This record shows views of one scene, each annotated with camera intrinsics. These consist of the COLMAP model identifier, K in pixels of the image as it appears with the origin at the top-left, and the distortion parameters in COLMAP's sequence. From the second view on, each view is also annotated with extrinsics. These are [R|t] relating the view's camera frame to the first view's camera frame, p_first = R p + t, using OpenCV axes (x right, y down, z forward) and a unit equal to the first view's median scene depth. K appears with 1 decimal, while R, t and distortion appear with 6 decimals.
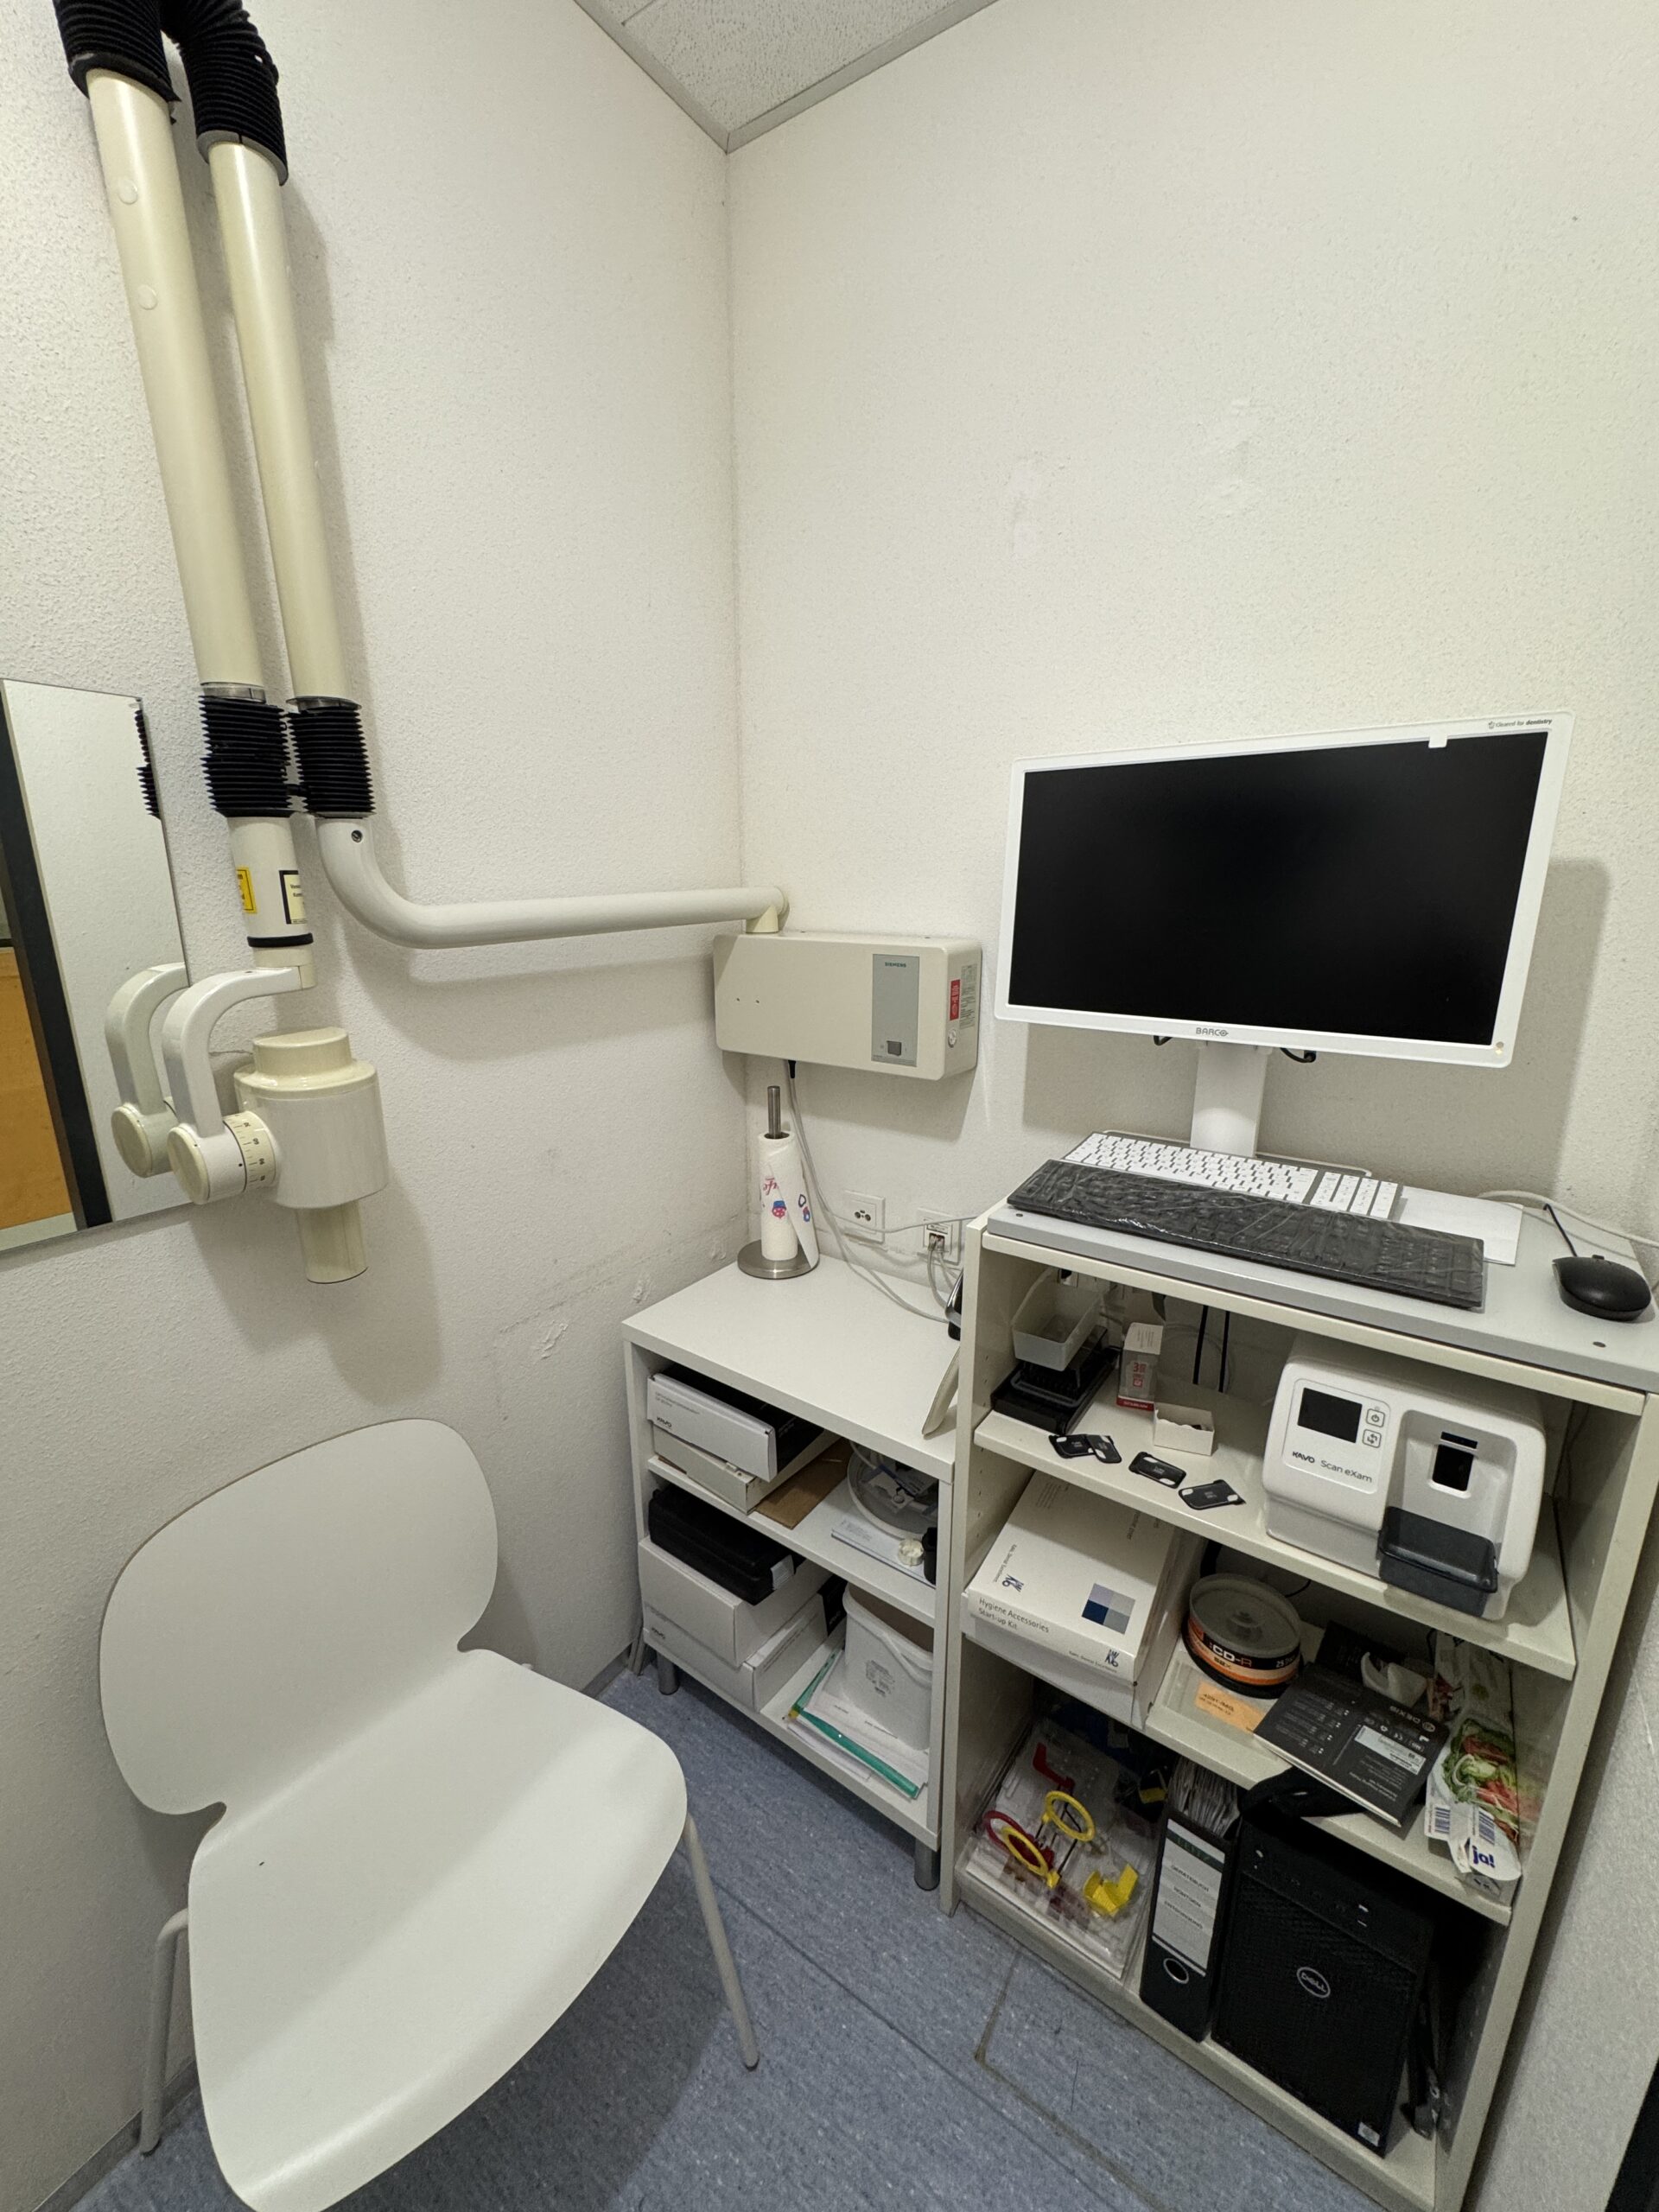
lens RADIAL K [[878.0, 0, 831.3], [0, 878.0, 1101.5], [0, 0, 1]] dist [0.000749, 0.000336]
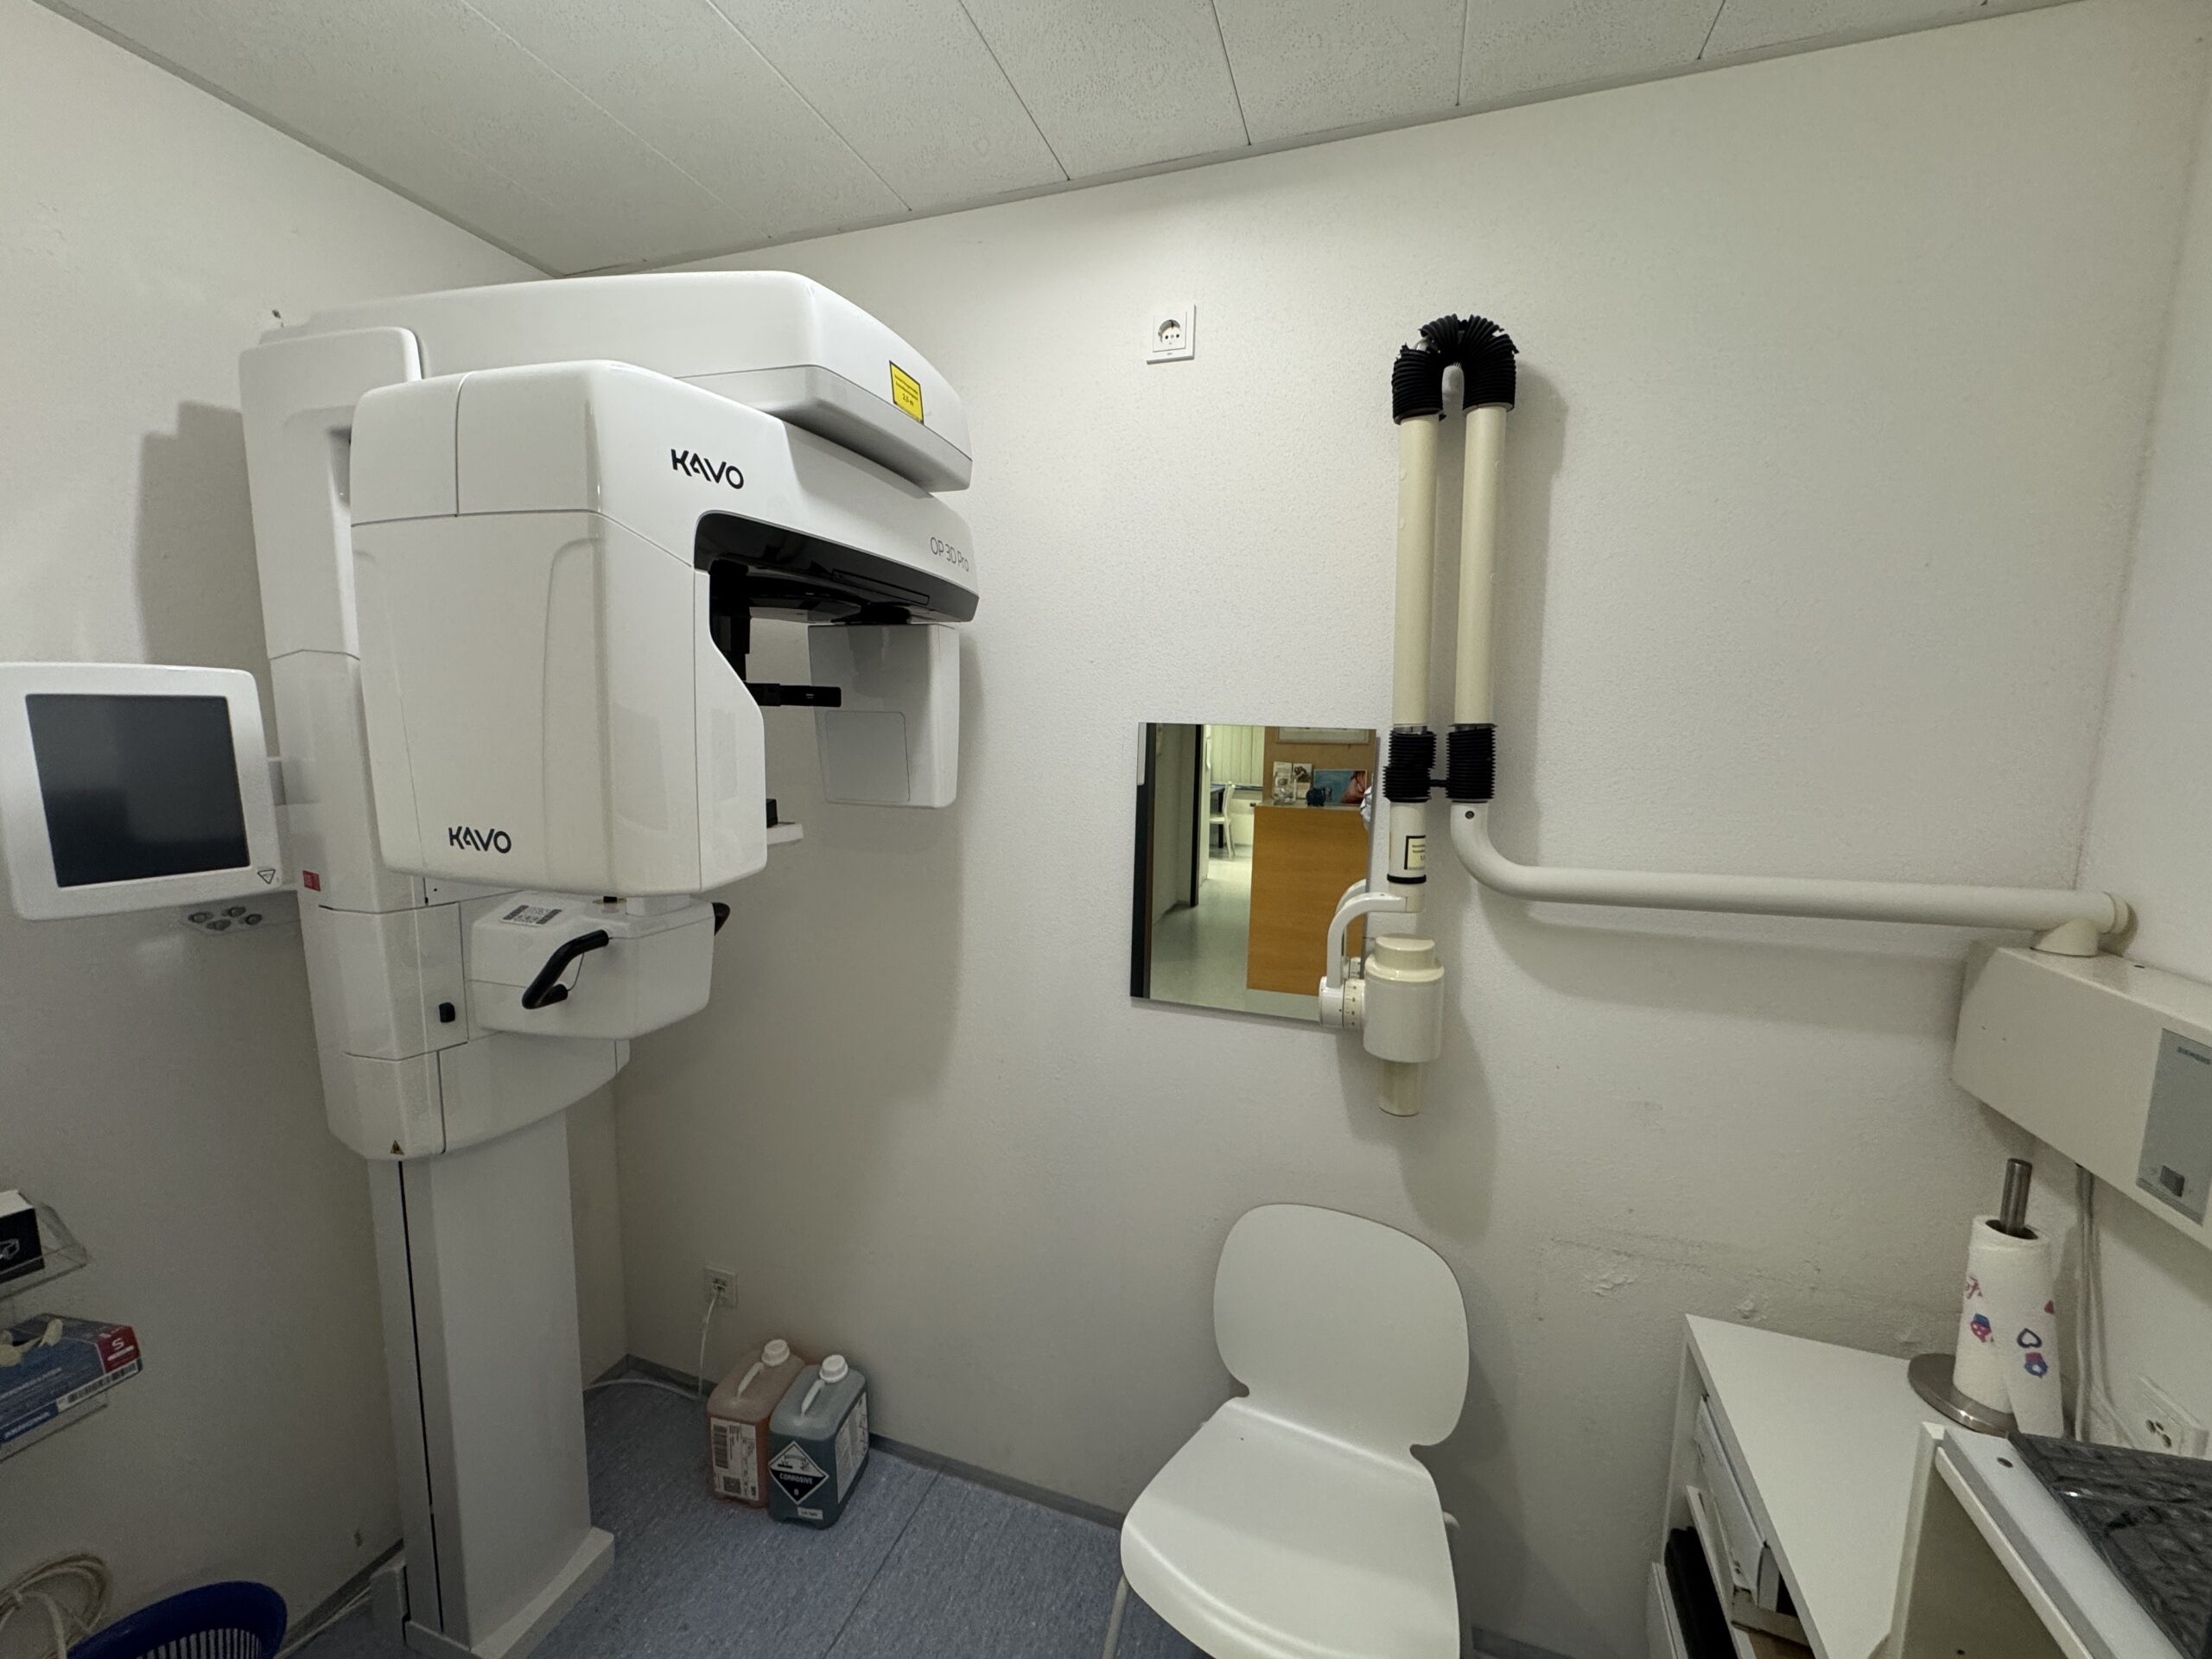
lens RADIAL K [[878.0, 0, 1101.1], [0, 878.0, 830.4], [0, 0, 1]] dist [0.000749, 0.000336]
pose [[0.262492, 0.125289, -0.956766, 0.540173], [-0.259610, 0.964144, 0.055030, -0.168840], [0.929355, 0.233940, 0.285607, 0.048755]]
